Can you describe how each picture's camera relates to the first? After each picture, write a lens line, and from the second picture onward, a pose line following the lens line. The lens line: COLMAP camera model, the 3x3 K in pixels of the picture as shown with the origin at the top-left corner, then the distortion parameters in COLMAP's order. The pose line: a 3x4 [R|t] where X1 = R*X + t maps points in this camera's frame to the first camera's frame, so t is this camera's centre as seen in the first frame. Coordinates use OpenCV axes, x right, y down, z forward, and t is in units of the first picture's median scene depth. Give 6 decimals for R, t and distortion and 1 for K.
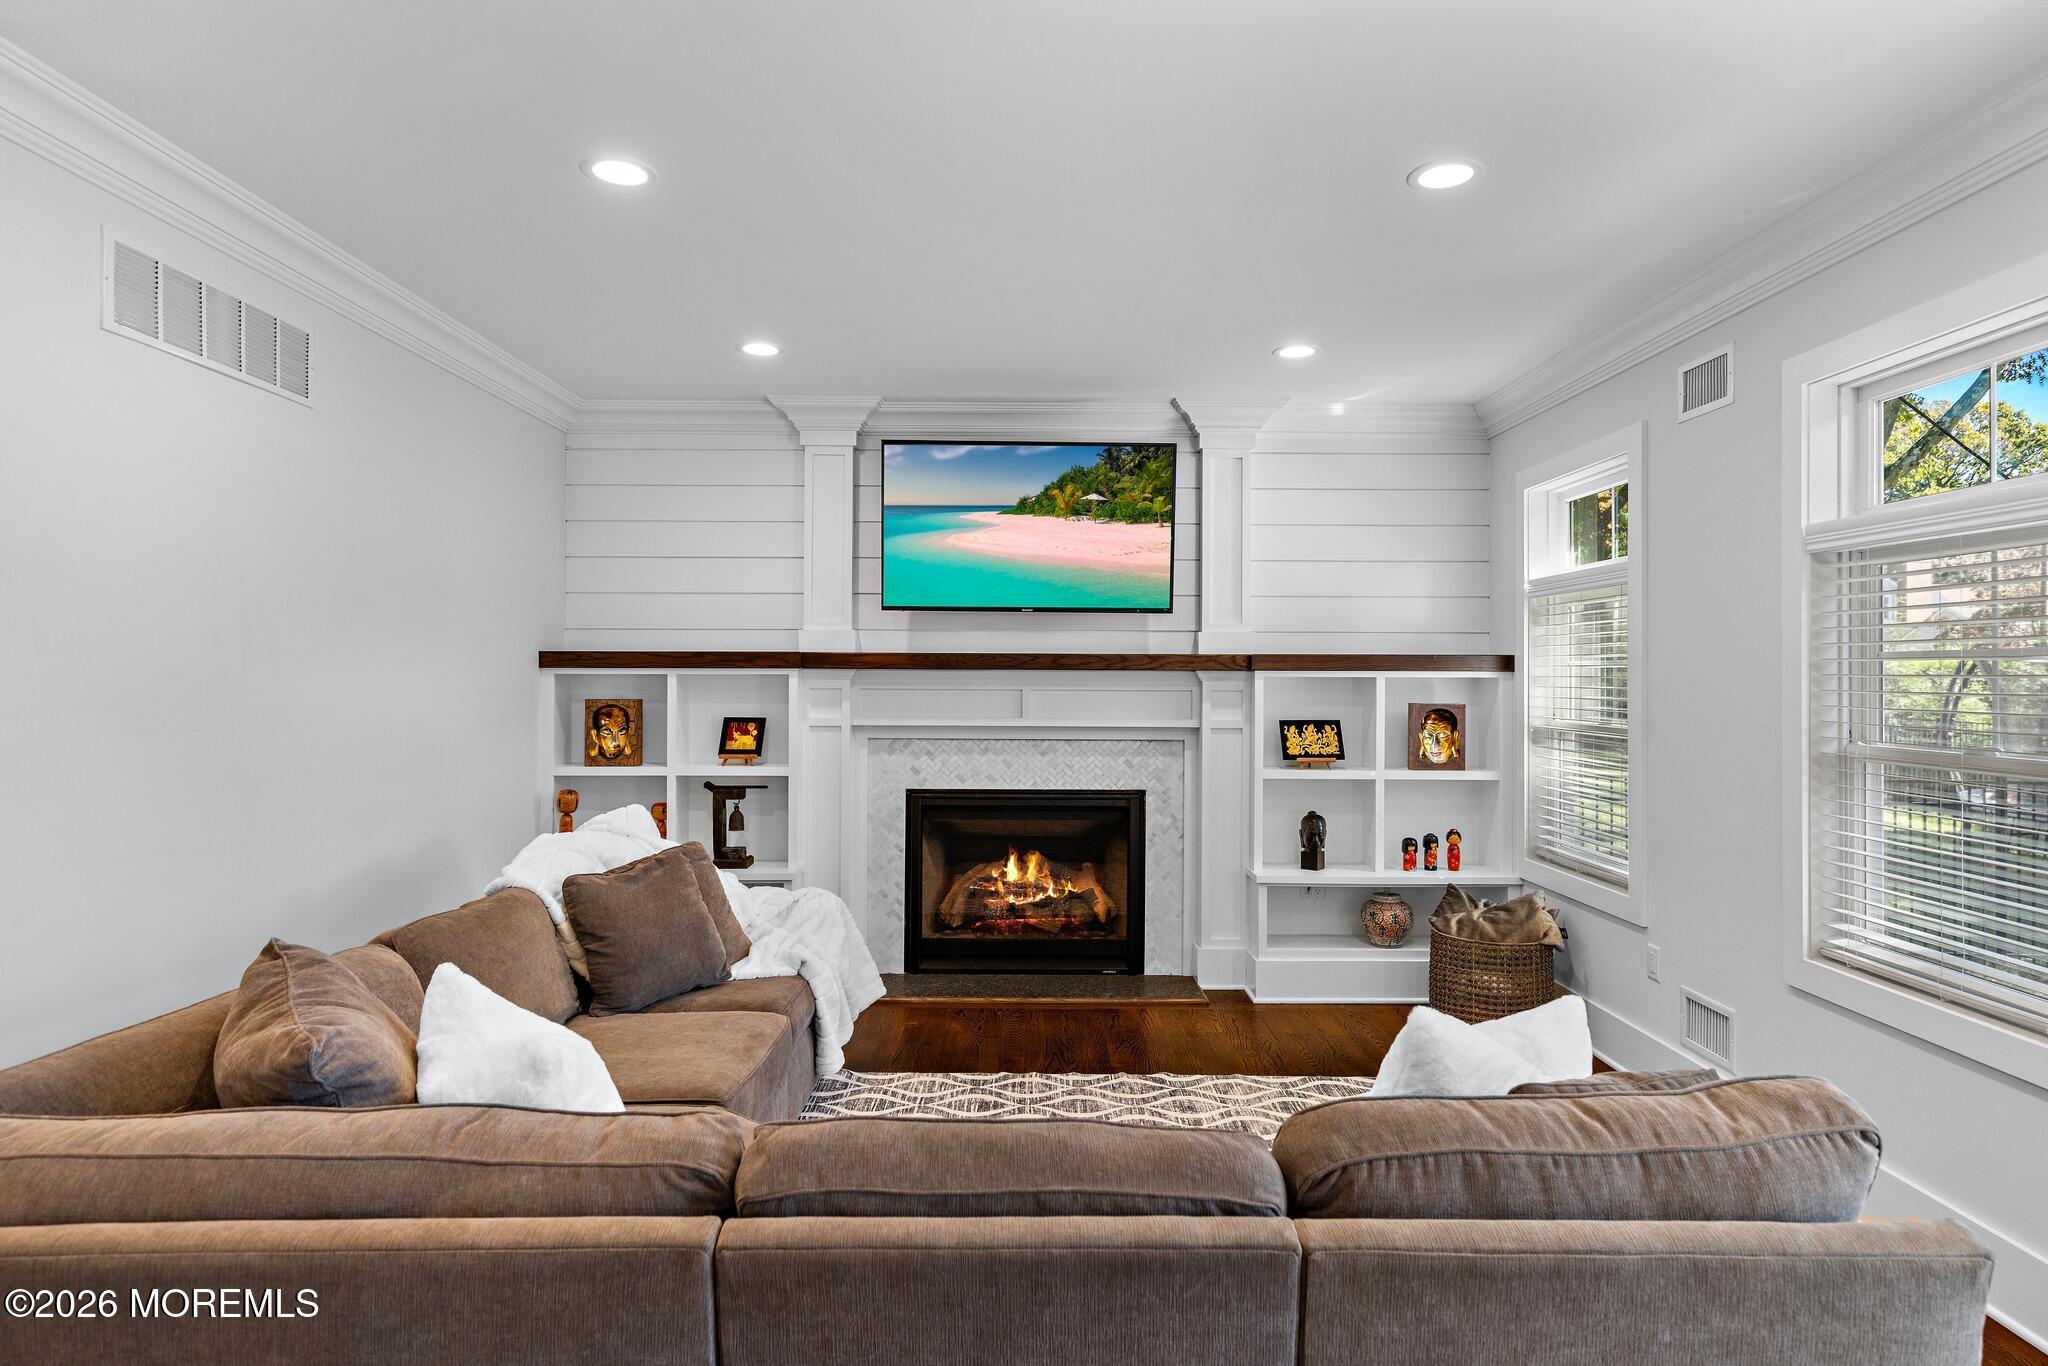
lens RADIAL K [[1125.1, 0, 1033.7], [0, 1125.1, 670.6], [0, 0, 1]] dist [0.000218, -0.000882]
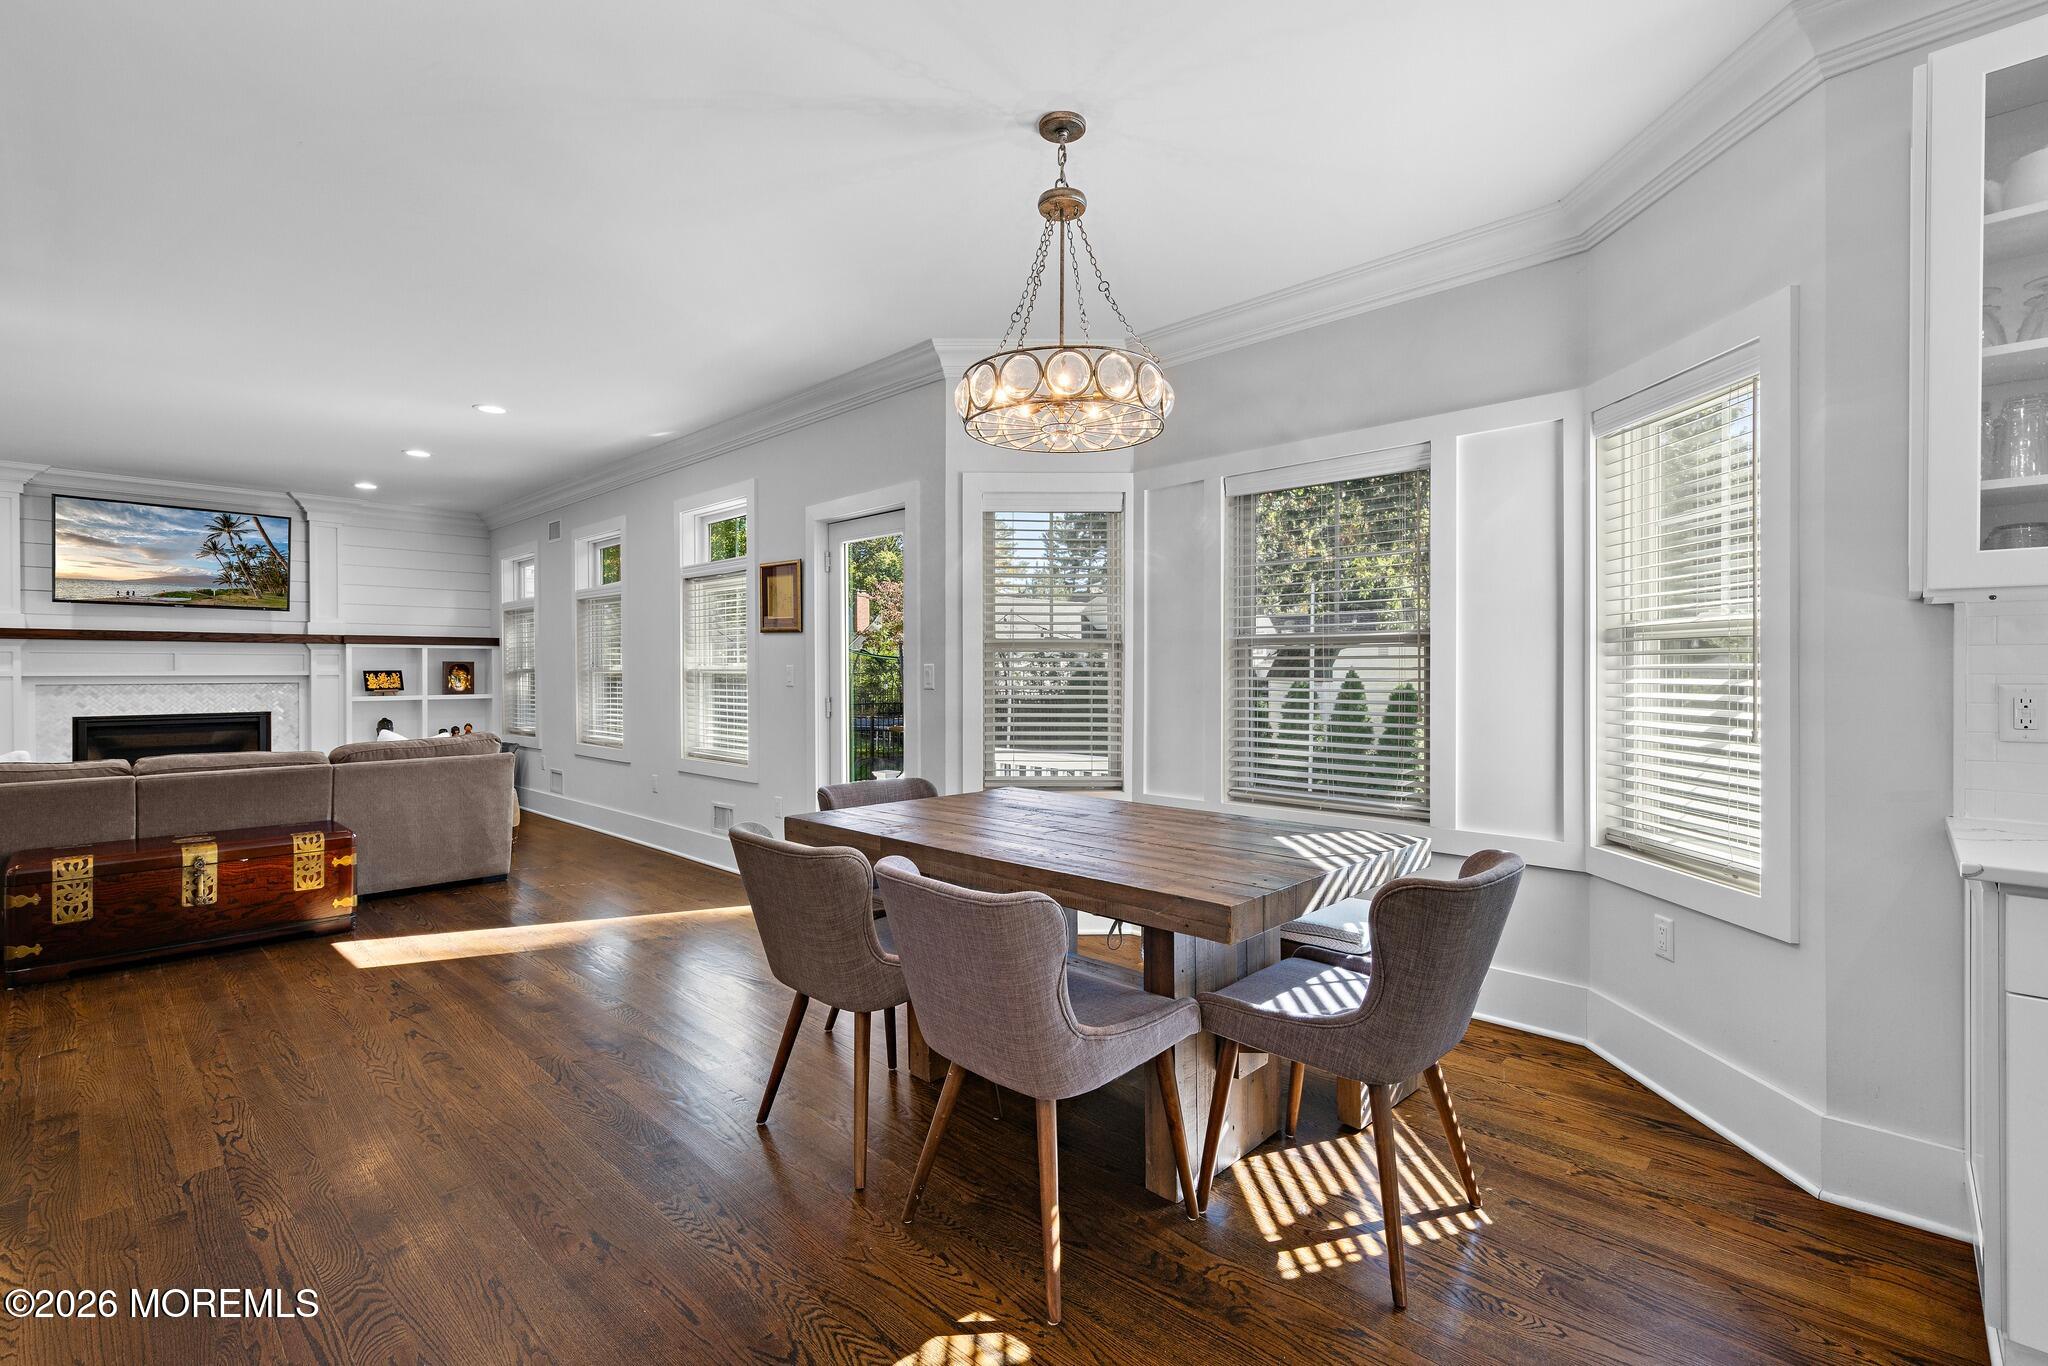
lens RADIAL K [[914.1, 0, 1029.5], [0, 914.1, 674.9], [0, 0, 1]] dist [-0.004122, 0.002779]
pose [[0.697771, -0.010794, 0.716240, -0.096976], [0.002967, 0.999921, 0.012179, 0.036433], [-0.716315, -0.006373, 0.697748, -0.864805]]
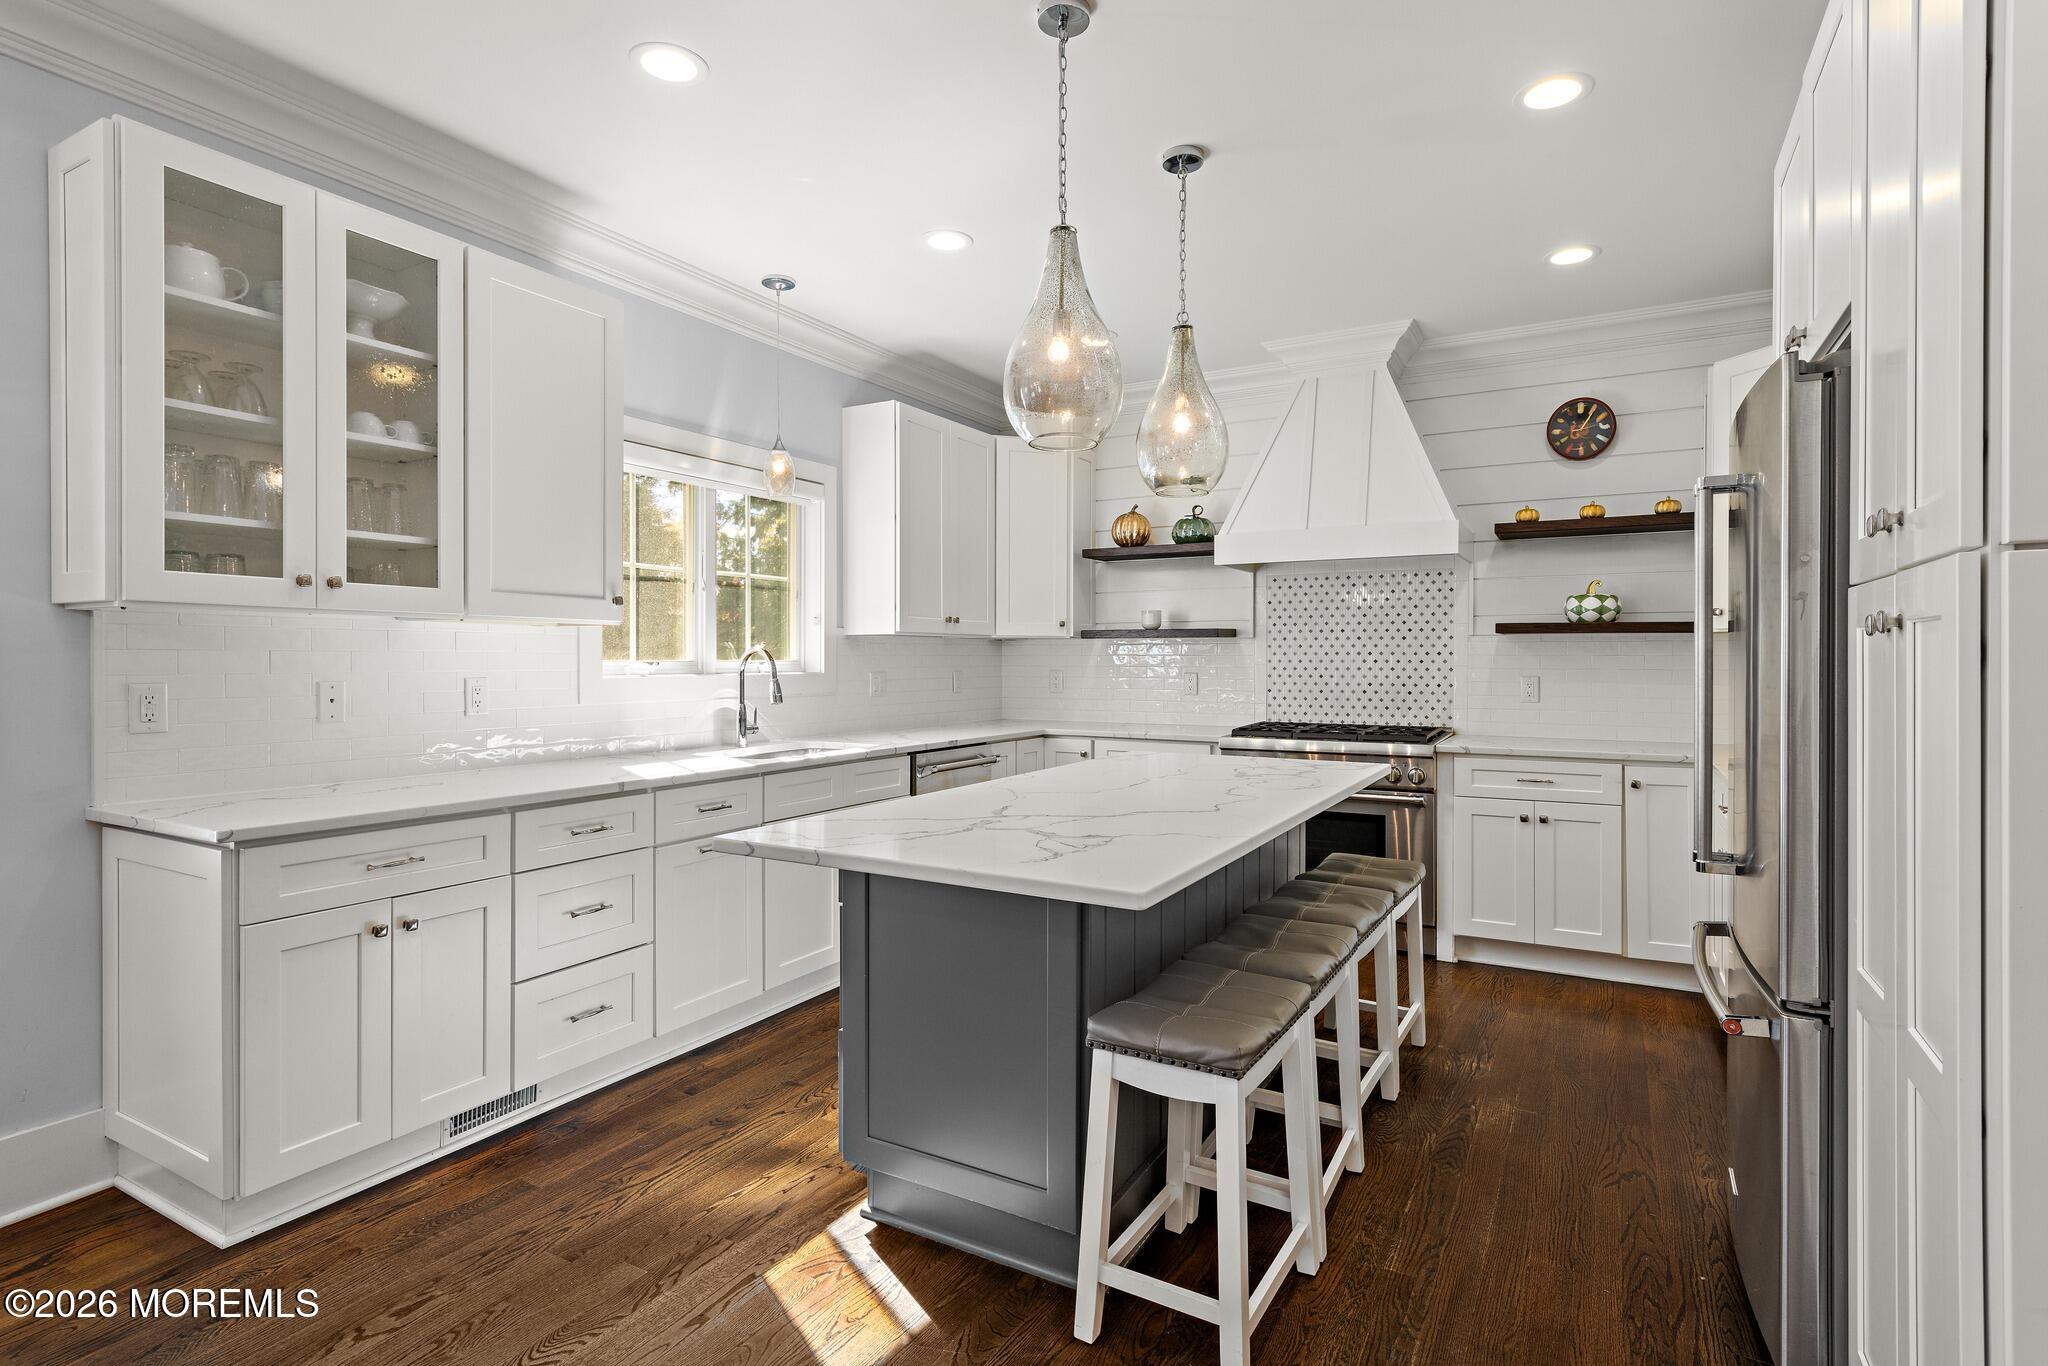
lens RADIAL K [[988.3, 0, 1033.5], [0, 988.3, 669.2], [0, 0, 1]] dist [0.004732, 0.001171]
pose [[-0.862739, -0.007214, 0.505597, -0.149768], [-0.004878, 0.999970, 0.005945, 0.034676], [-0.505625, 0.002663, -0.862749, -0.706637]]
